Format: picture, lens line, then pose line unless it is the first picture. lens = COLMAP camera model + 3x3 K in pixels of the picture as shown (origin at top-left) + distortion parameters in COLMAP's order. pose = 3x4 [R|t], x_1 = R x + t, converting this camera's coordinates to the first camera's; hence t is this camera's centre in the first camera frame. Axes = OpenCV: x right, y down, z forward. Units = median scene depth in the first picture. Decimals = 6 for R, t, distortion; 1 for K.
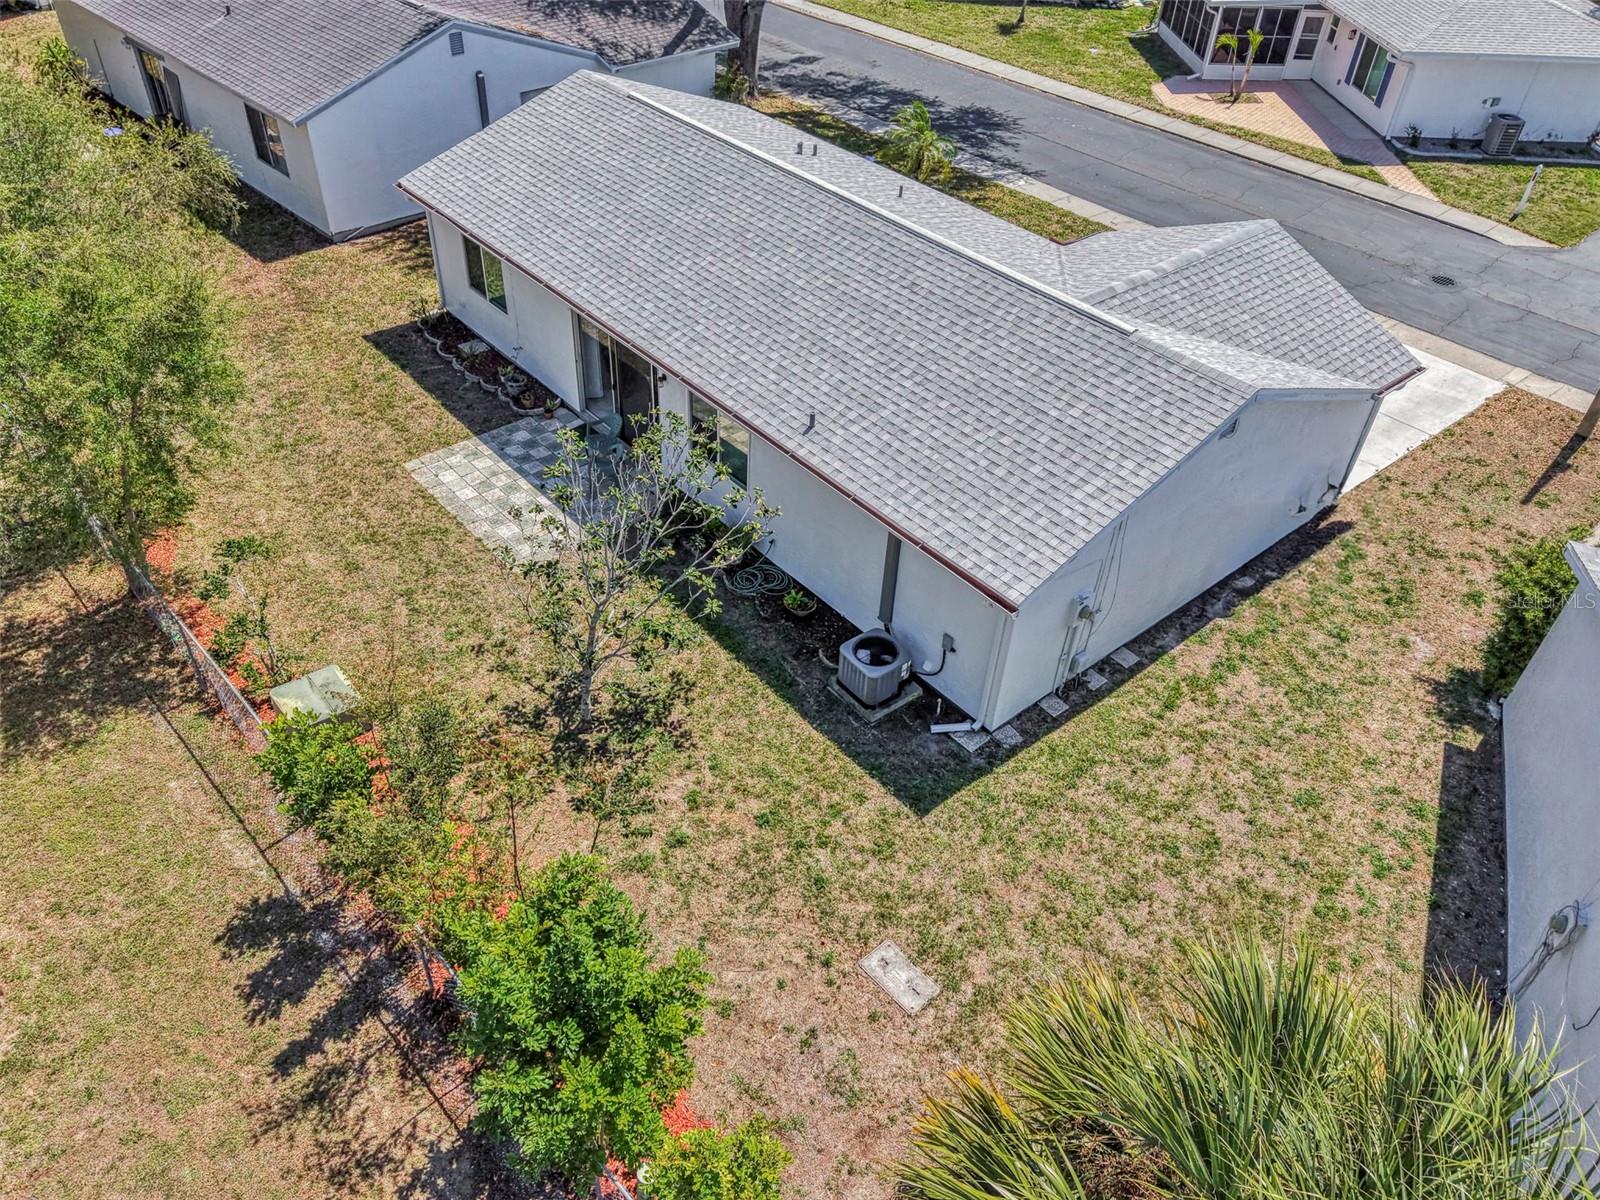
lens RADIAL K [[1164.0, 0, 803.4], [0, 1164.0, 576.5], [0, 0, 1]] dist [0.060375, -0.081994]
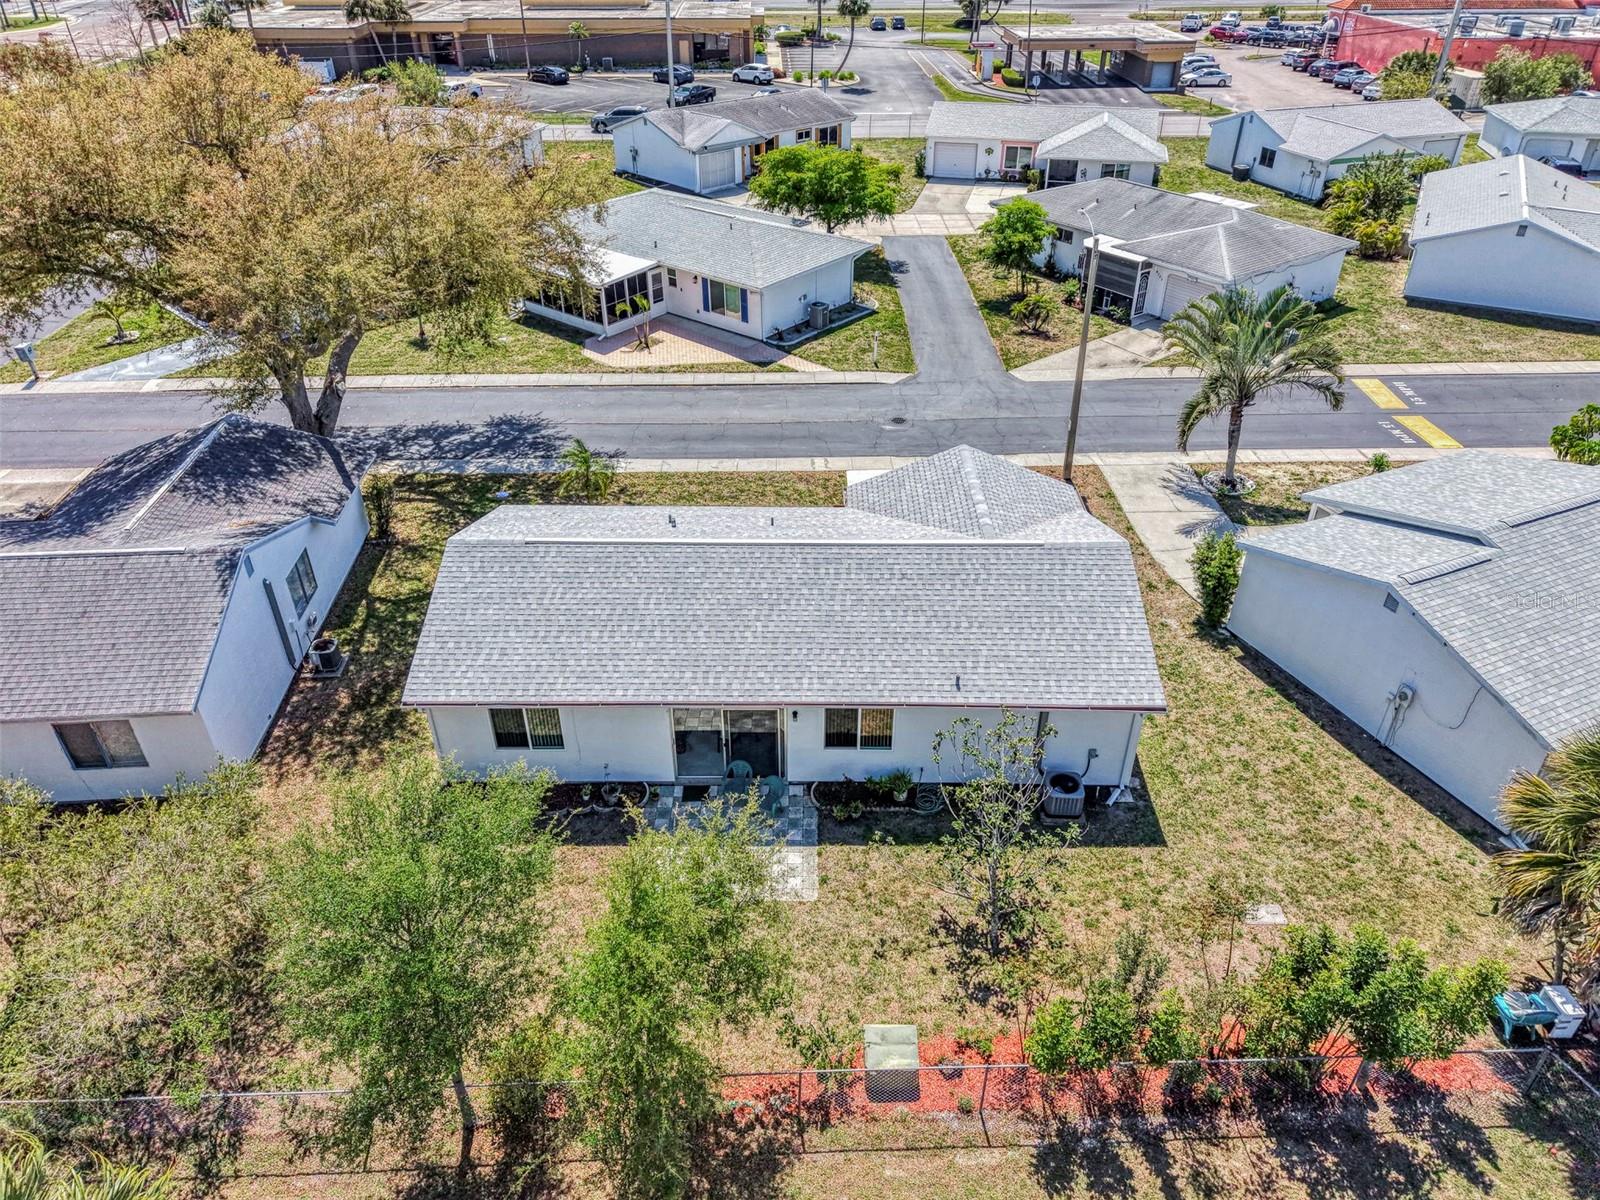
lens RADIAL K [[1073.9, 0, 800.0], [0, 1073.9, 600.0], [0, 0, 1]] dist [0.031653, -0.033844]
pose [[0.659563, -0.456456, 0.597180, -0.690083], [0.499295, 0.859942, 0.105846, -0.358449], [-0.561854, 0.228357, 0.795093, -0.011335]]
